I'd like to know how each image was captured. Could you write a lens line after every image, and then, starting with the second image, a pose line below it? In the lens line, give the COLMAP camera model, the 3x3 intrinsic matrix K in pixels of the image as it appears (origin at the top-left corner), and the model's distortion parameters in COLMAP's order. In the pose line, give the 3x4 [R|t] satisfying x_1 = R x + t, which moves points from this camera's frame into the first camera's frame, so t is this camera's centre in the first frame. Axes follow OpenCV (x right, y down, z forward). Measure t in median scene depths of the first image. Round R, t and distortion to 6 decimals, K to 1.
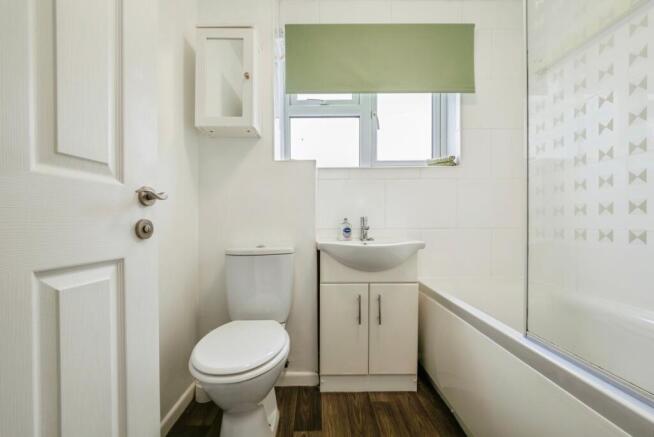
lens RADIAL K [[275.8, 0, 324.5], [0, 275.8, 225.9], [0, 0, 1]] dist [-0.001820, -0.000220]
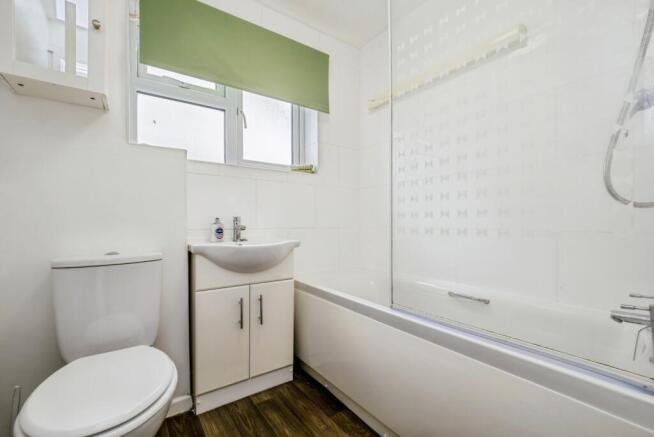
lens RADIAL K [[275.8, 0, 324.5], [0, 275.8, 225.9], [0, 0, 1]] dist [-0.001820, -0.000220]
pose [[0.827879, -0.002938, 0.560899, -0.164344], [0.004018, 0.999992, -0.000693, 0.001096], [-0.560892, 0.002827, 0.827884, 0.039711]]
